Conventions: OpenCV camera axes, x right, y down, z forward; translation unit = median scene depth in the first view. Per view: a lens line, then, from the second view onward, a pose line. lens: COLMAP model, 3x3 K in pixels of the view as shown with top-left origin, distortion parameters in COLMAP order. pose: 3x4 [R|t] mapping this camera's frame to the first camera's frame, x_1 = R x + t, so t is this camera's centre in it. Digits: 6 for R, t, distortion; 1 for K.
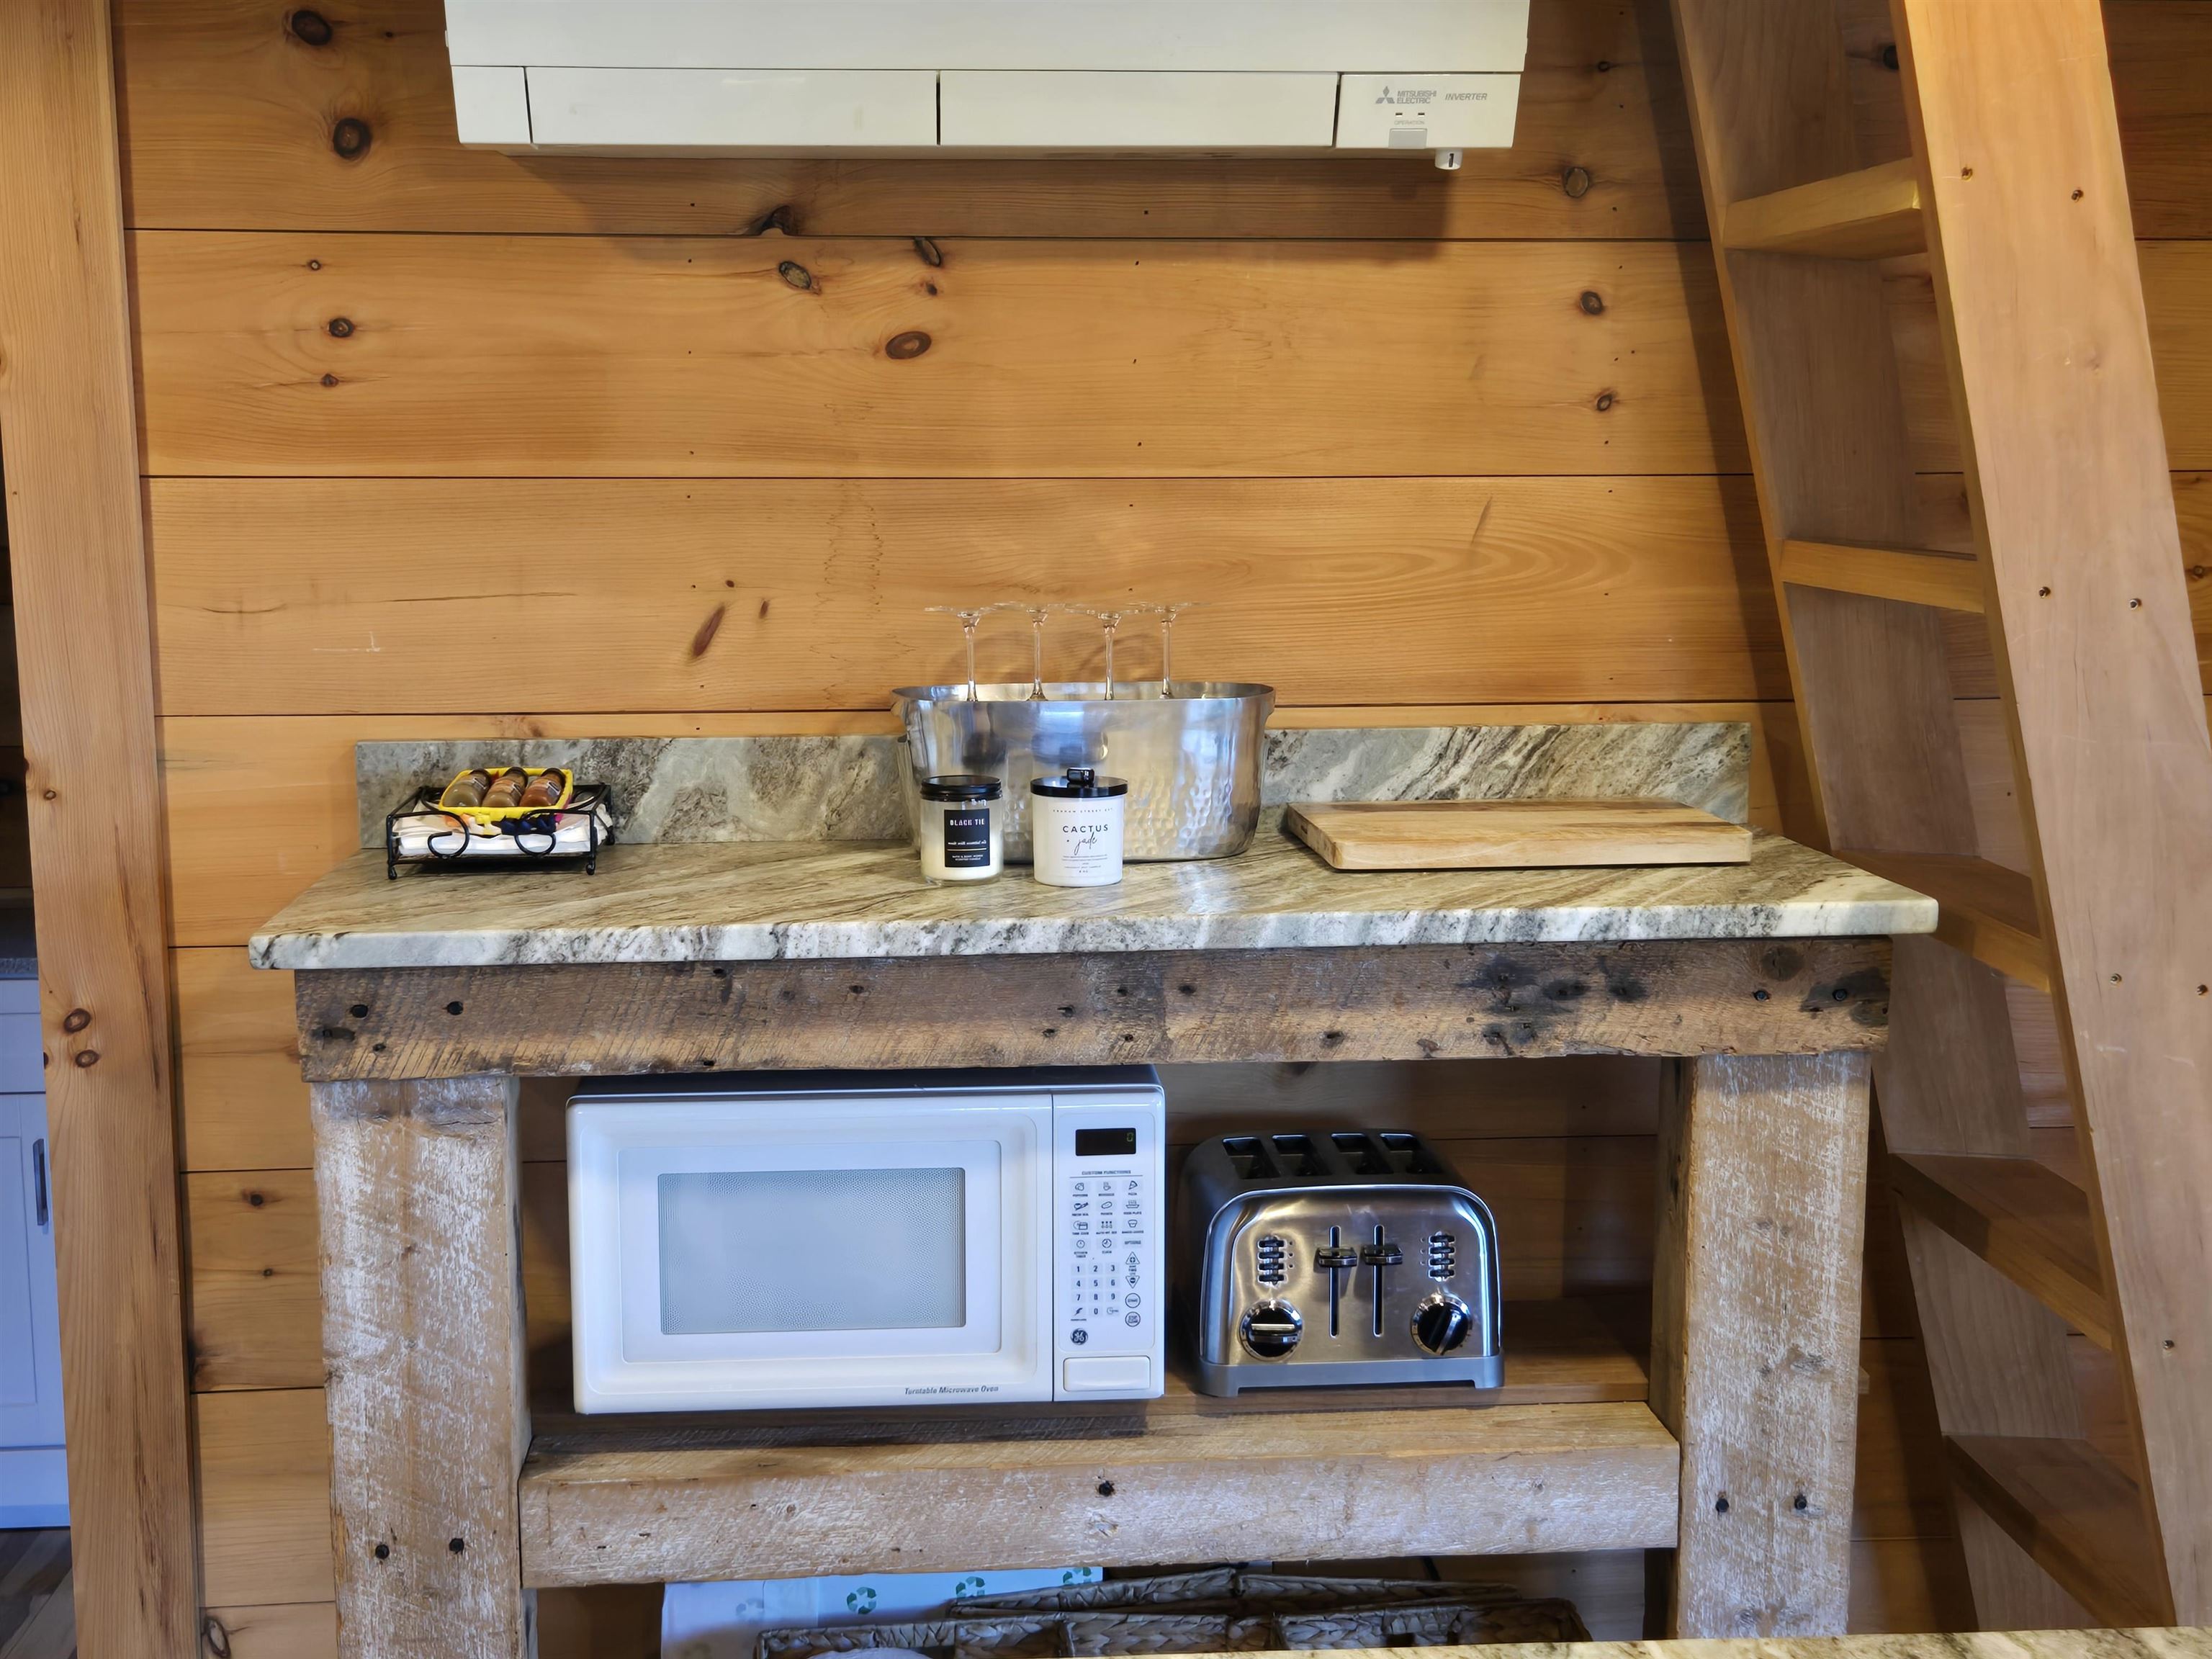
lens RADIAL K [[2459.1, 0, 1100.3], [0, 2459.1, 845.3], [0, 0, 1]] dist [0.080772, -0.029368]
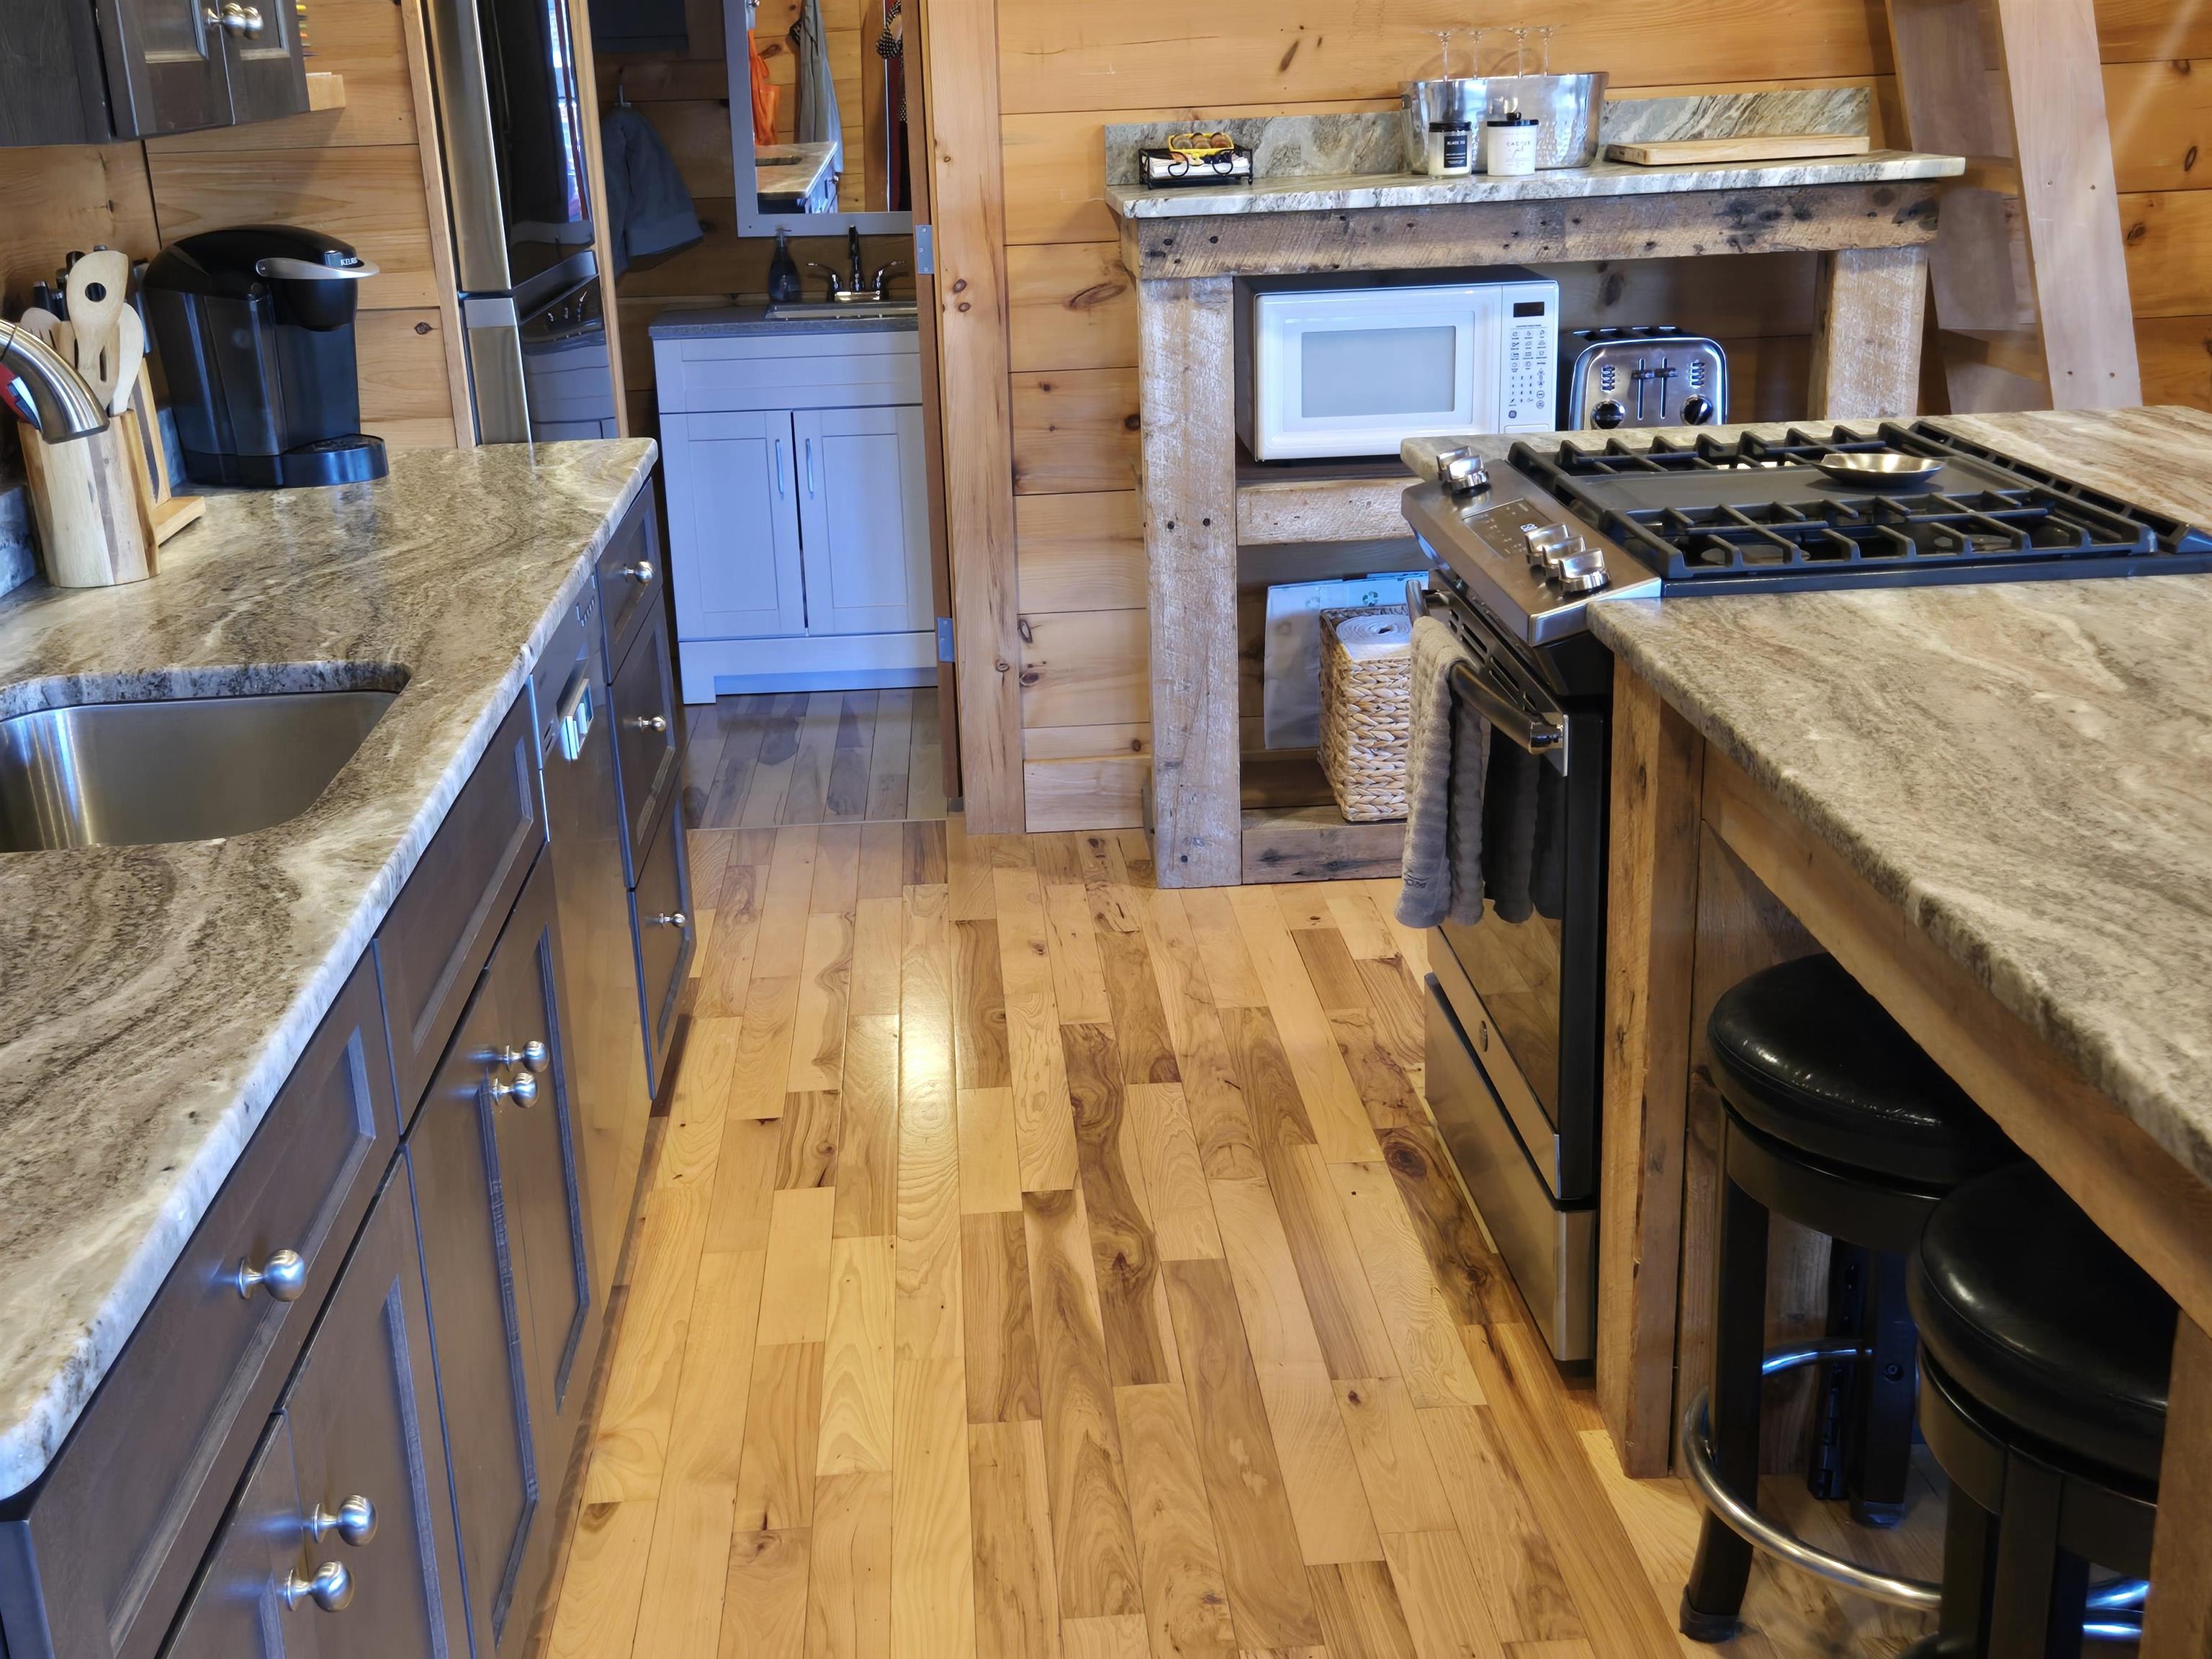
lens RADIAL K [[2459.1, 0, 1100.3], [0, 2459.1, 845.3], [0, 0, 1]] dist [0.080772, -0.029368]
pose [[0.999000, -0.023001, -0.038333, -0.268131], [0.028774, 0.987083, 0.157607, 0.217597], [0.034213, -0.158553, 0.986758, -1.003444]]
